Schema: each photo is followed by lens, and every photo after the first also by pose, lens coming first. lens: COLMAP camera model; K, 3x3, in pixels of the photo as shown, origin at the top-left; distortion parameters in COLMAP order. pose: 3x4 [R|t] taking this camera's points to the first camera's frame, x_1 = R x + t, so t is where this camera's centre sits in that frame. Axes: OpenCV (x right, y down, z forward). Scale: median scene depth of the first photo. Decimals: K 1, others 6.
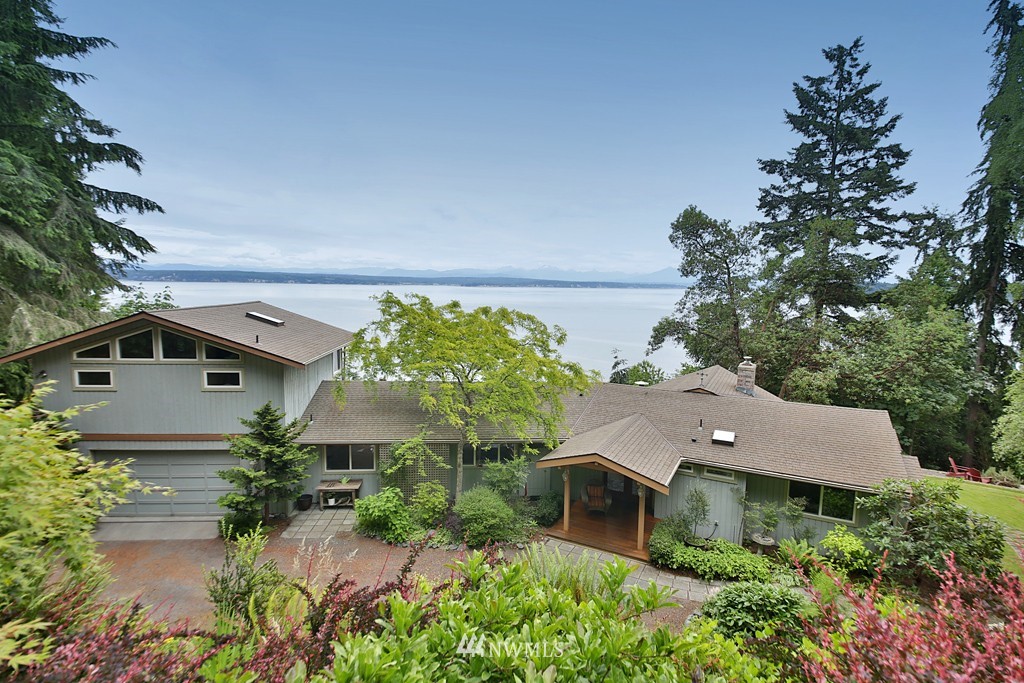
lens RADIAL K [[515.8, 0, 512.0], [0, 515.8, 341.5], [0, 0, 1]] dist [0.002488, 0.000243]
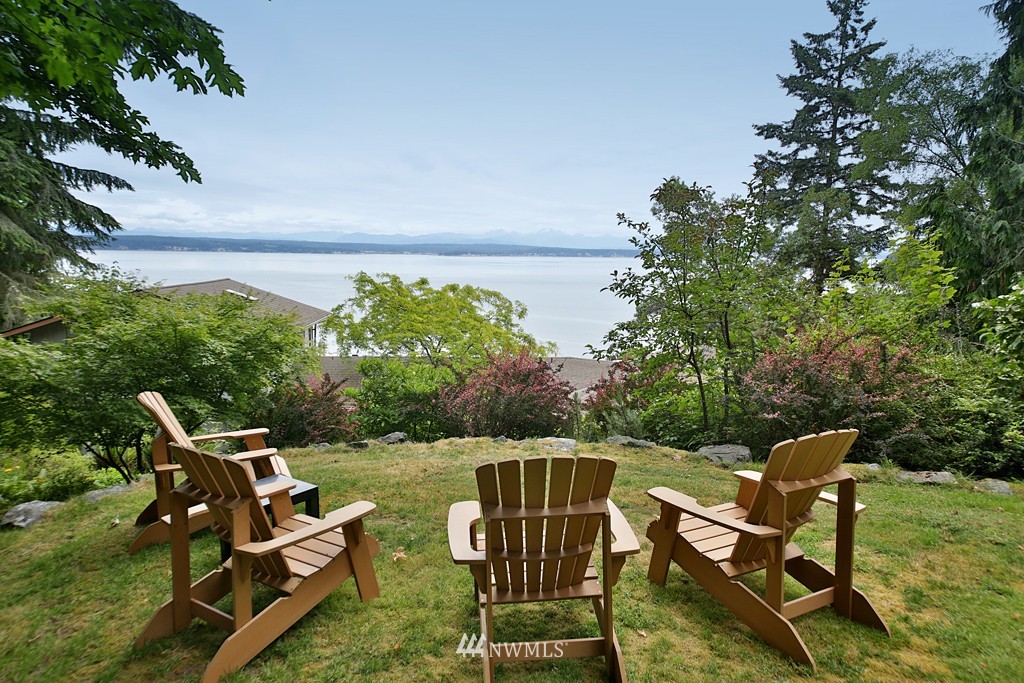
lens RADIAL K [[656.4, 0, 512.0], [0, 656.4, 341.5], [0, 0, 1]] dist [-0.004103, -0.000941]
pose [[0.999932, -0.003667, 0.011027, 0.034893], [0.003396, 0.999695, 0.024462, 0.011218], [-0.011113, -0.024423, 0.999640, -0.223401]]
